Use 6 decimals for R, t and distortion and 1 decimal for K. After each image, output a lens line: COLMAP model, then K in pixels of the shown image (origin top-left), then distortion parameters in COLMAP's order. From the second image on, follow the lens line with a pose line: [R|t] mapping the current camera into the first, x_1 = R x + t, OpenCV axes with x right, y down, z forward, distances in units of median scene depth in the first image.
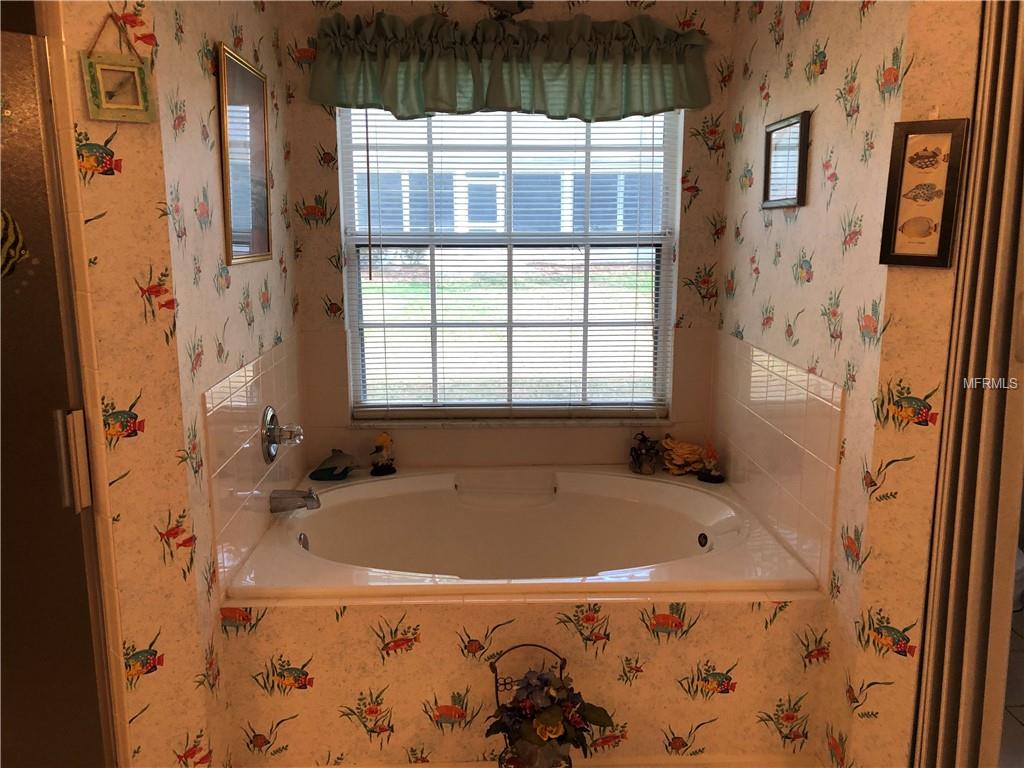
lens RADIAL K [[836.2, 0, 512.0], [0, 836.2, 384.0], [0, 0, 1]] dist [0.052039, -0.074473]
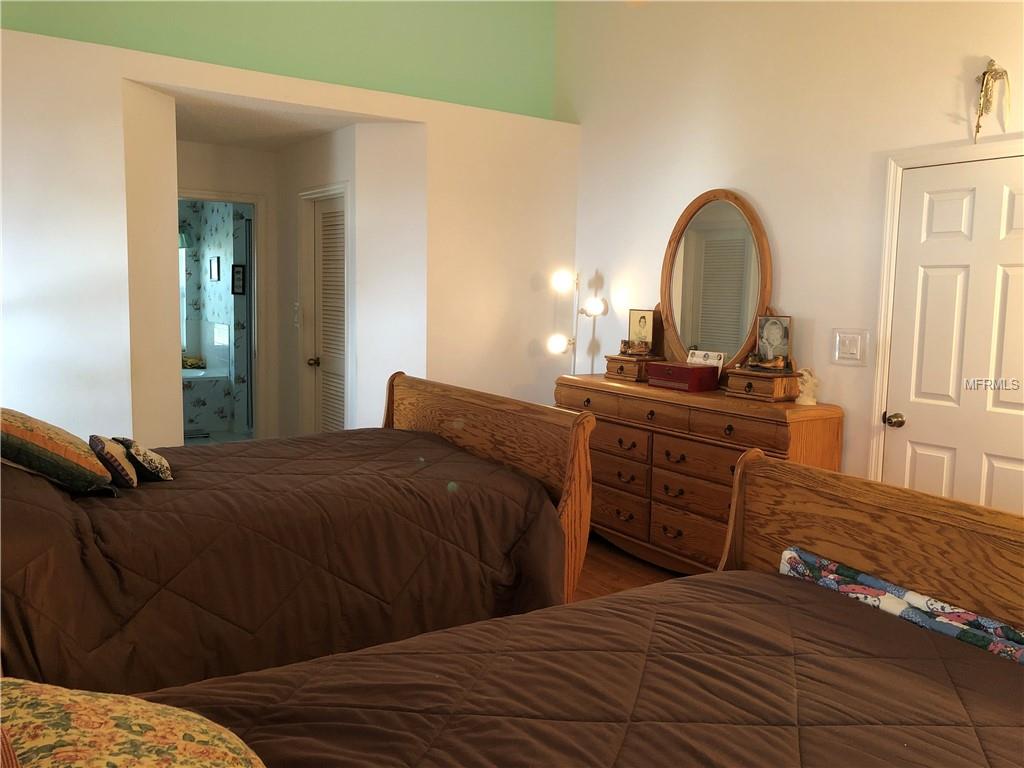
lens RADIAL K [[836.2, 0, 512.0], [0, 836.2, 384.0], [0, 0, 1]] dist [0.052039, -0.074473]
pose [[0.851738, -0.038837, 0.522526, -0.419030], [0.074672, 0.996067, -0.047685, 0.420353], [-0.518619, 0.079633, 0.851289, -2.280815]]
